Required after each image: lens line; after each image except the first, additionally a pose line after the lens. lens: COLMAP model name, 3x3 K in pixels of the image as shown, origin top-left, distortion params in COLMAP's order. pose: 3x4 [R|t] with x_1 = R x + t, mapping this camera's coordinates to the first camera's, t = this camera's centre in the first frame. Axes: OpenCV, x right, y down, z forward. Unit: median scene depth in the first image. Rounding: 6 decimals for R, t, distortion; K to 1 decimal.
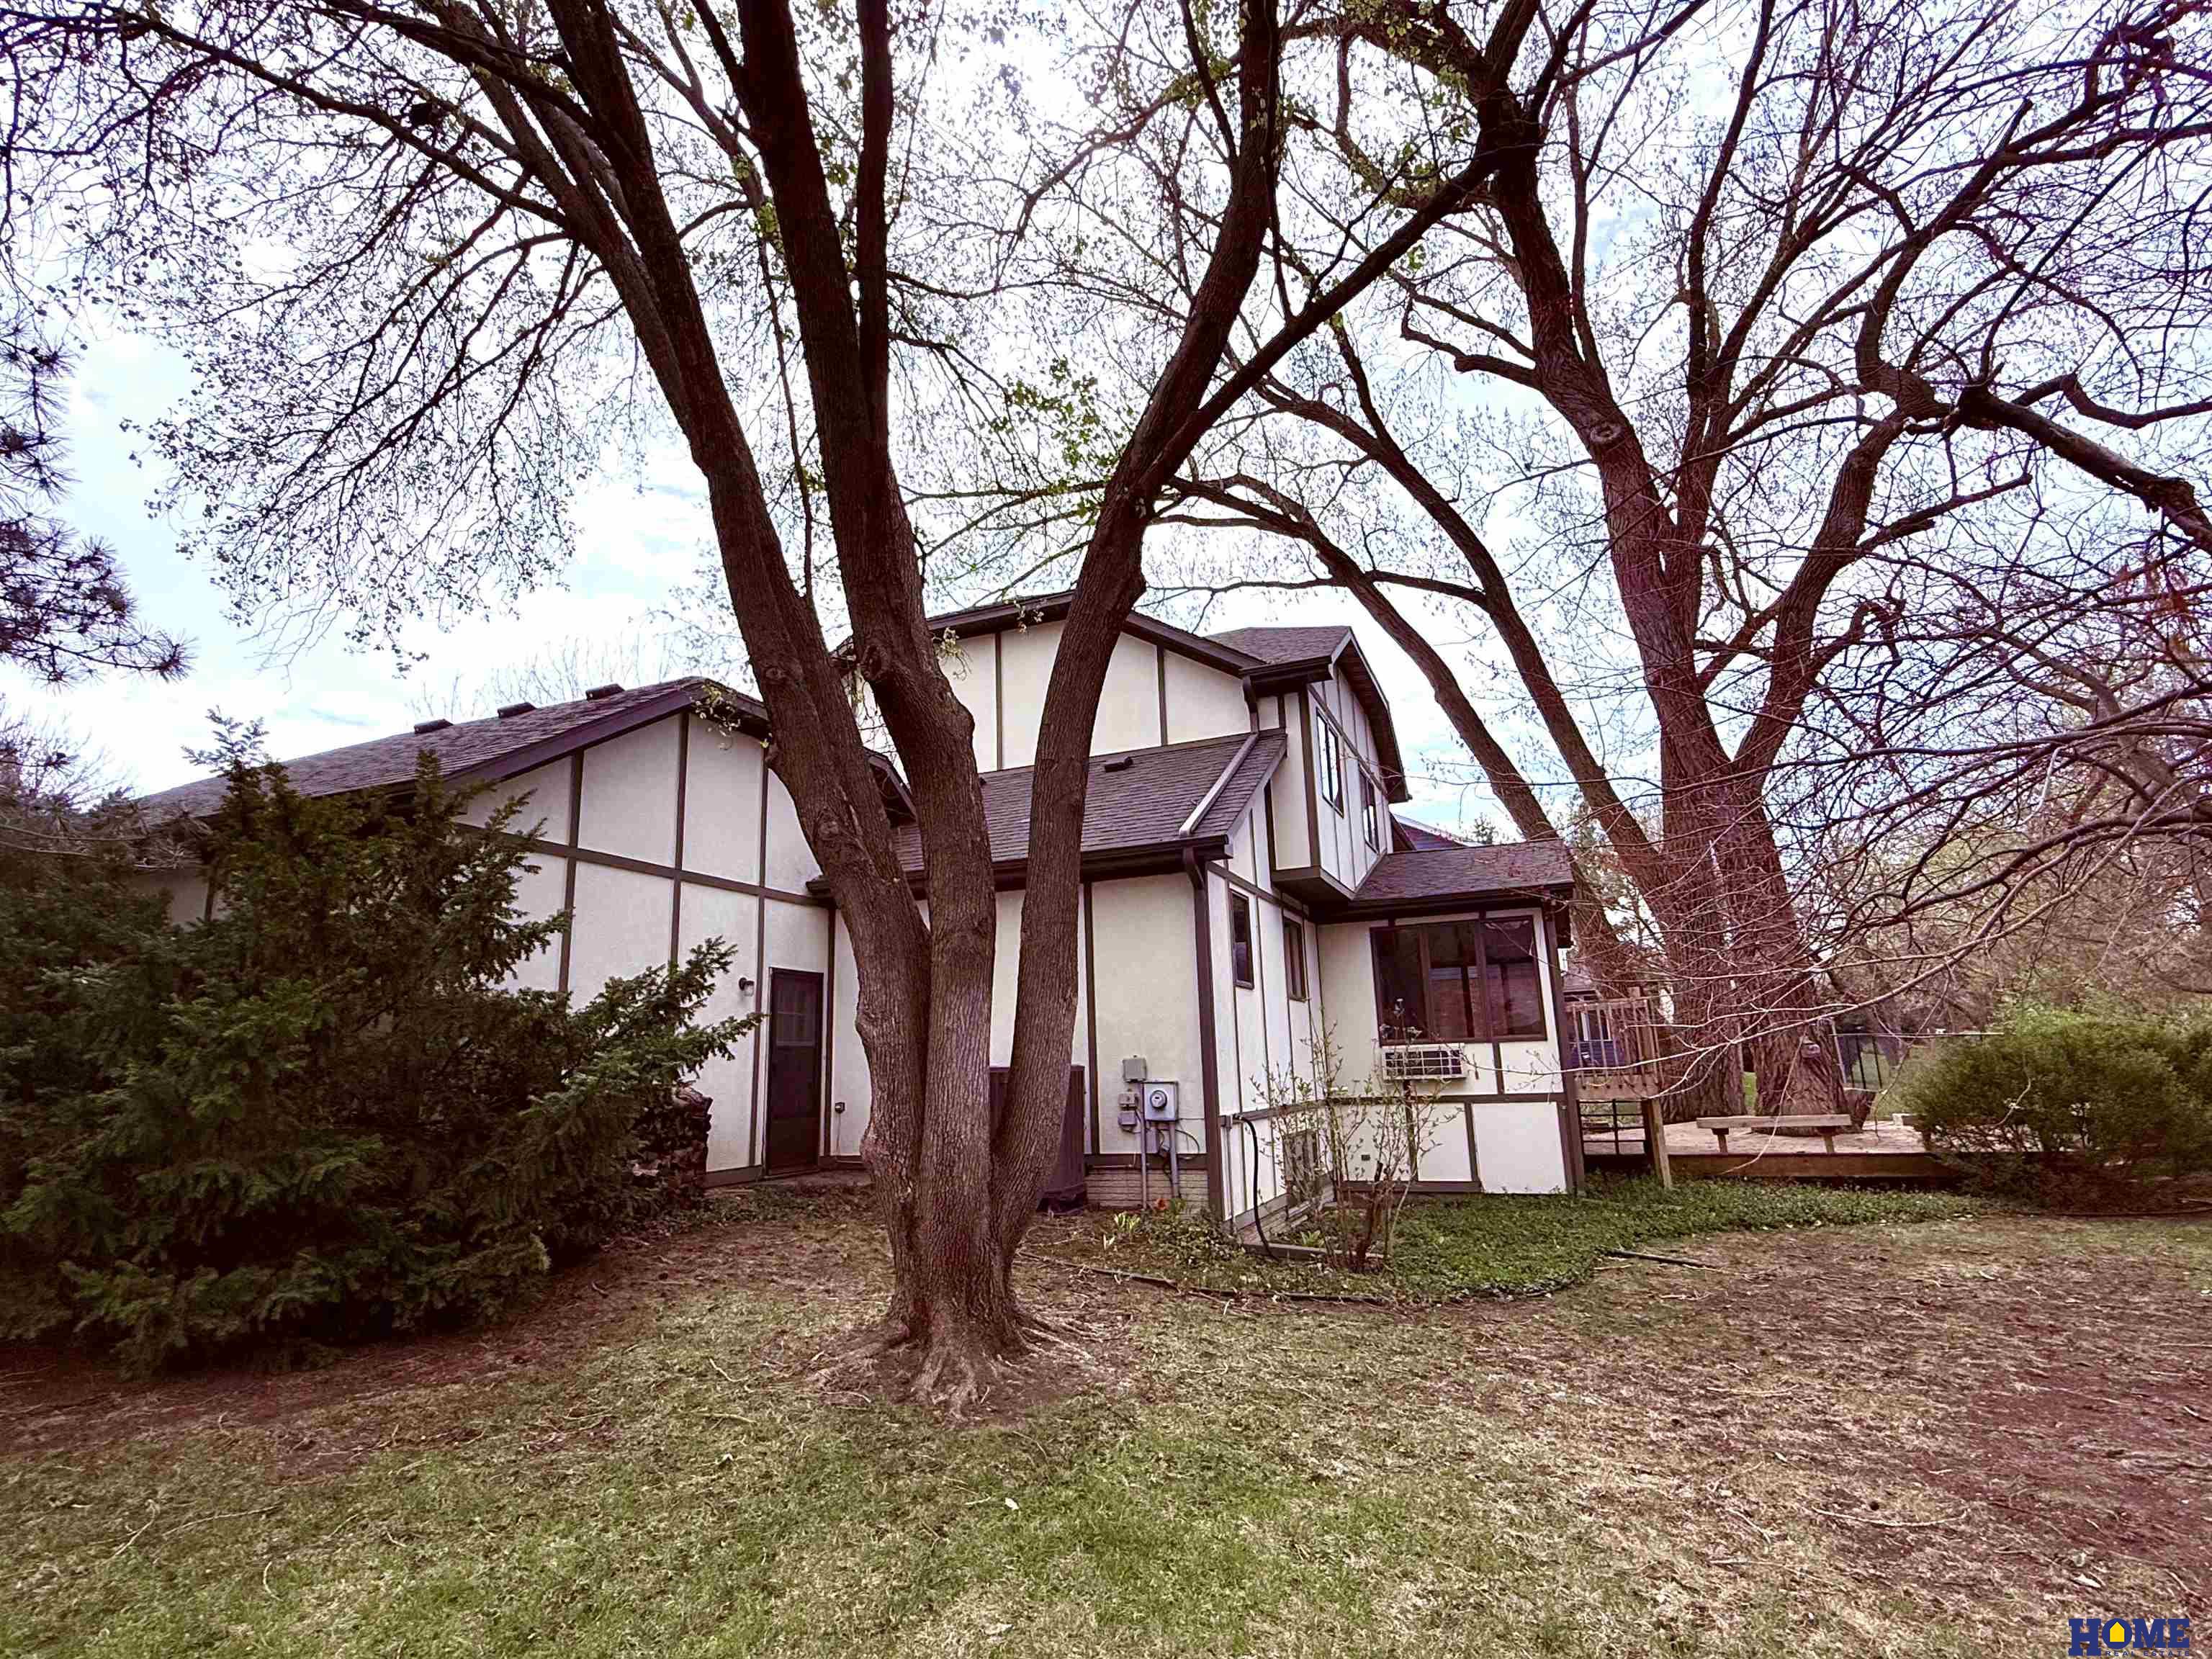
lens RADIAL K [[1109.7, 0, 1106.0], [0, 1109.7, 829.5], [0, 0, 1]] dist [-0.002464, 0.000458]
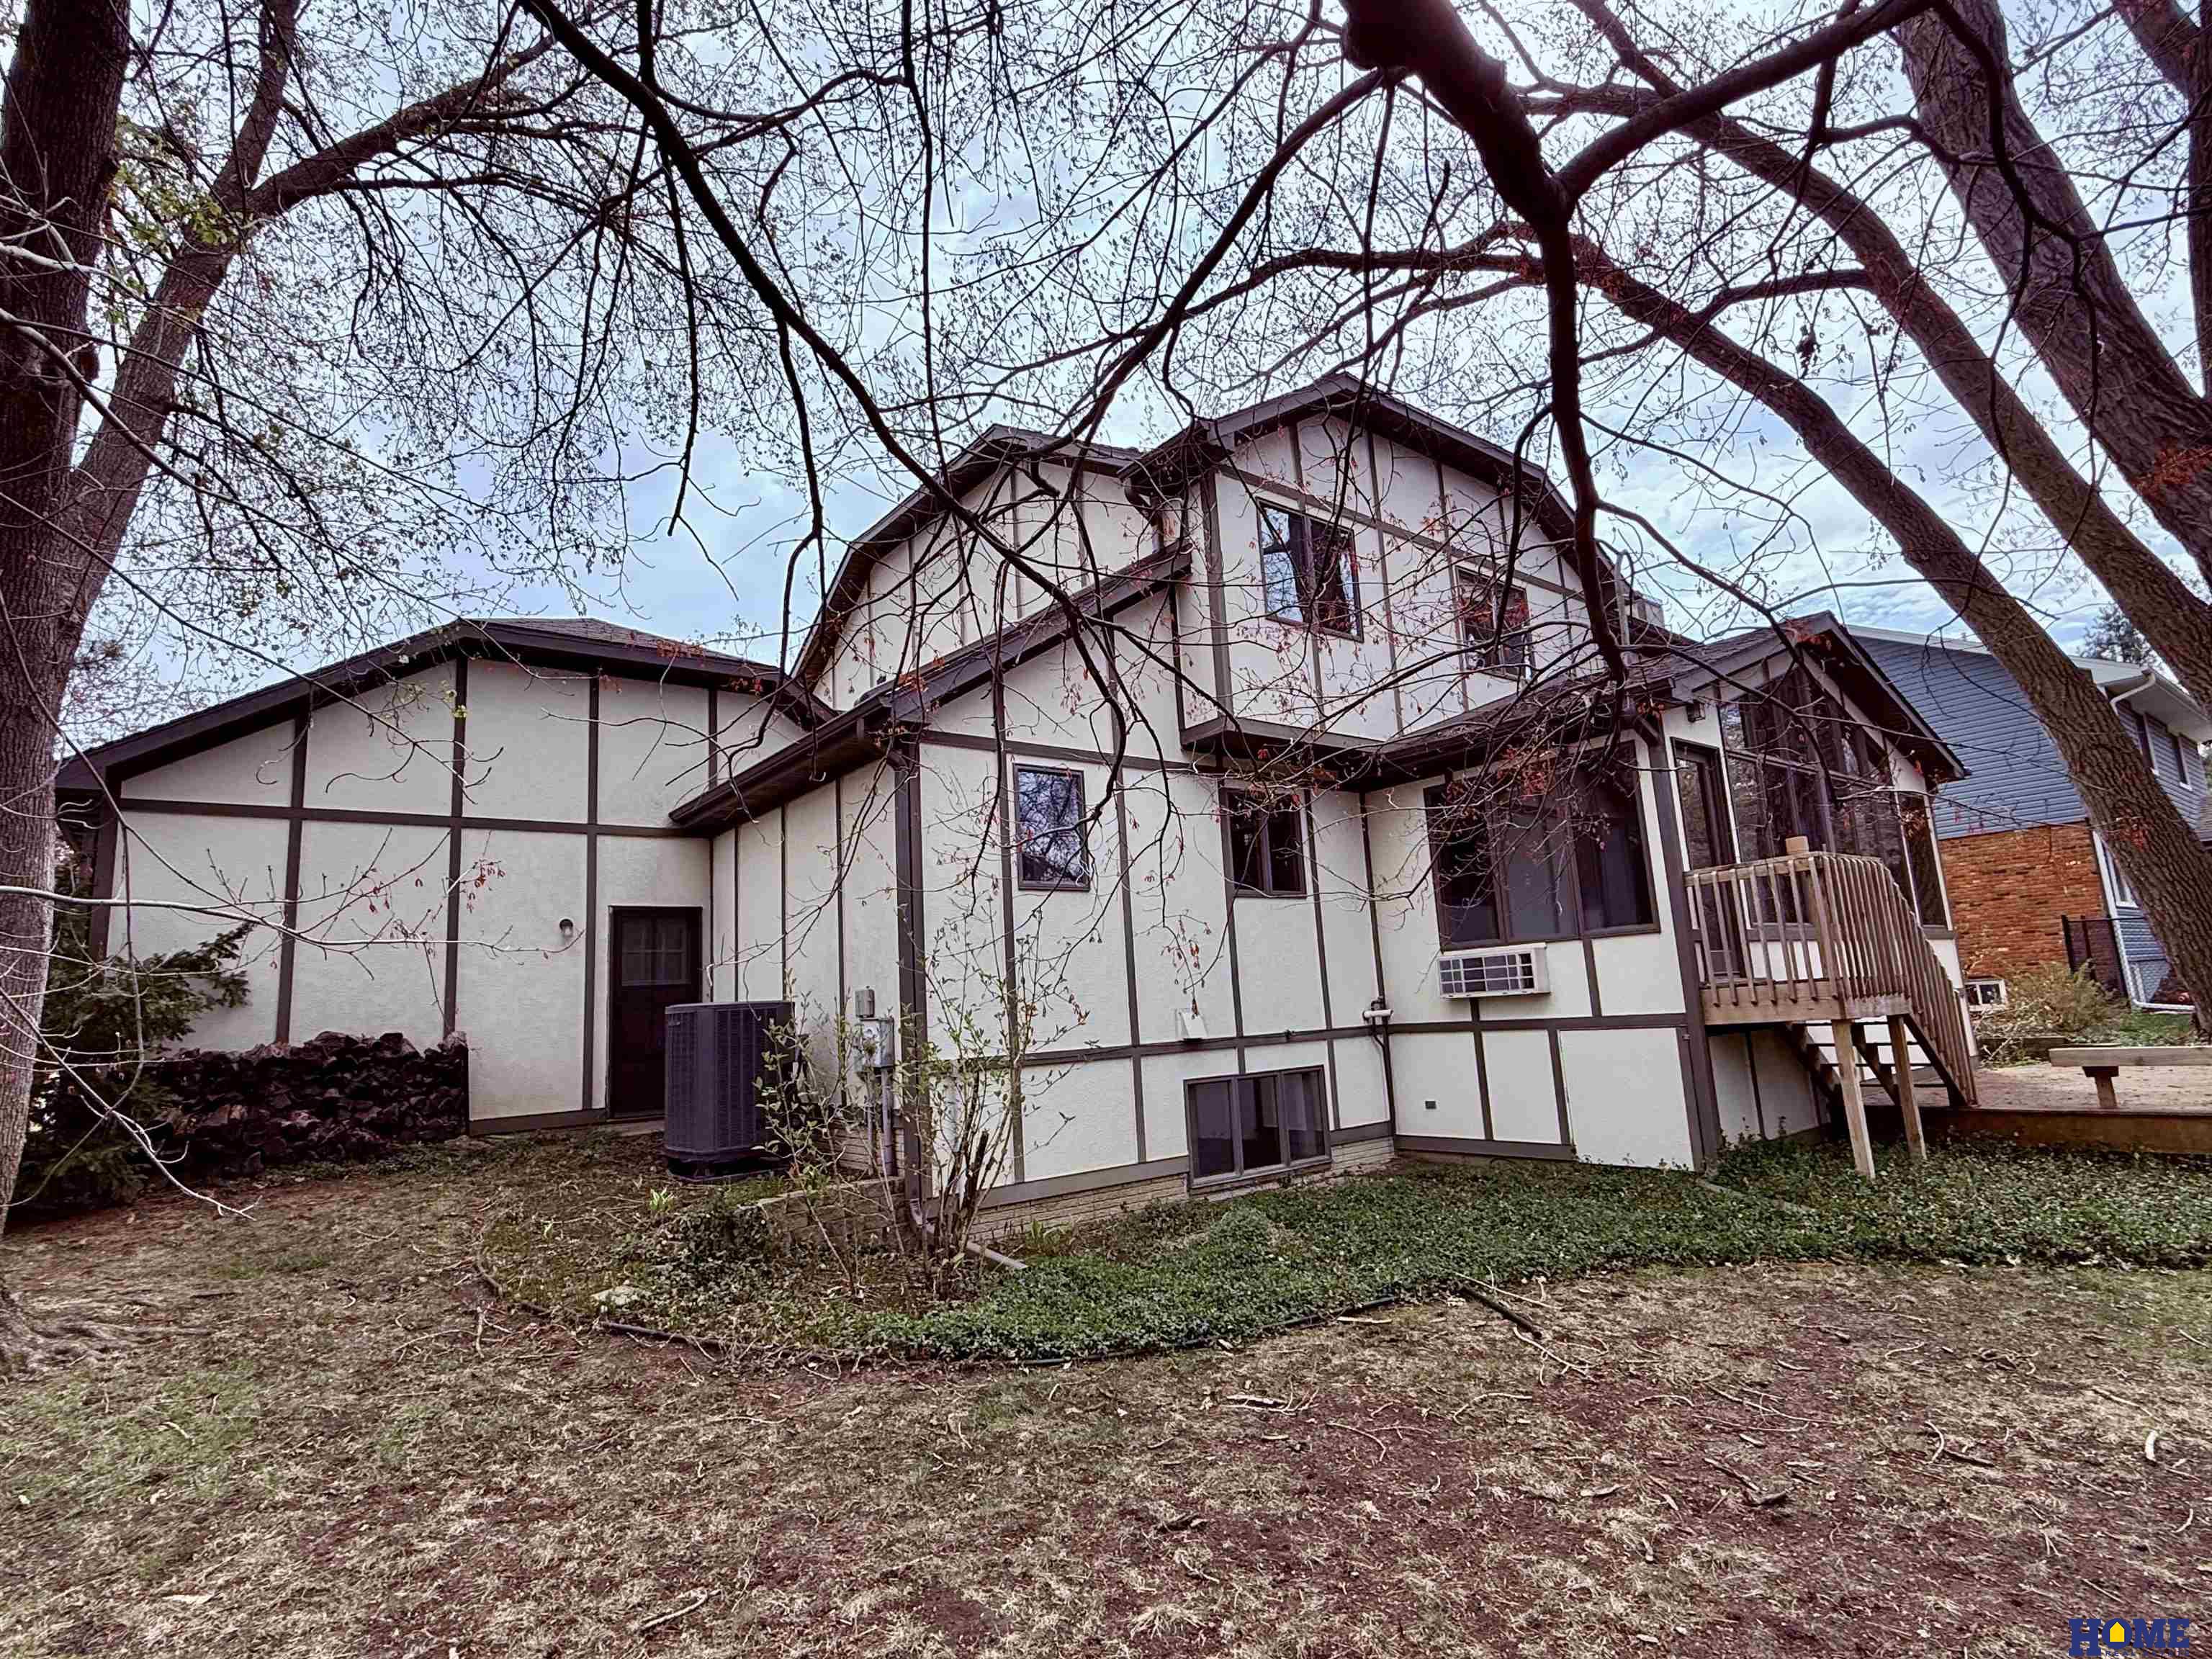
lens RADIAL K [[1109.7, 0, 1106.0], [0, 1109.7, 829.5], [0, 0, 1]] dist [-0.002464, 0.000458]
pose [[0.869964, -0.098147, -0.483249, 0.427906], [0.134556, 0.990051, 0.041156, 0.061314], [0.474402, -0.100828, 0.874515, 0.292537]]
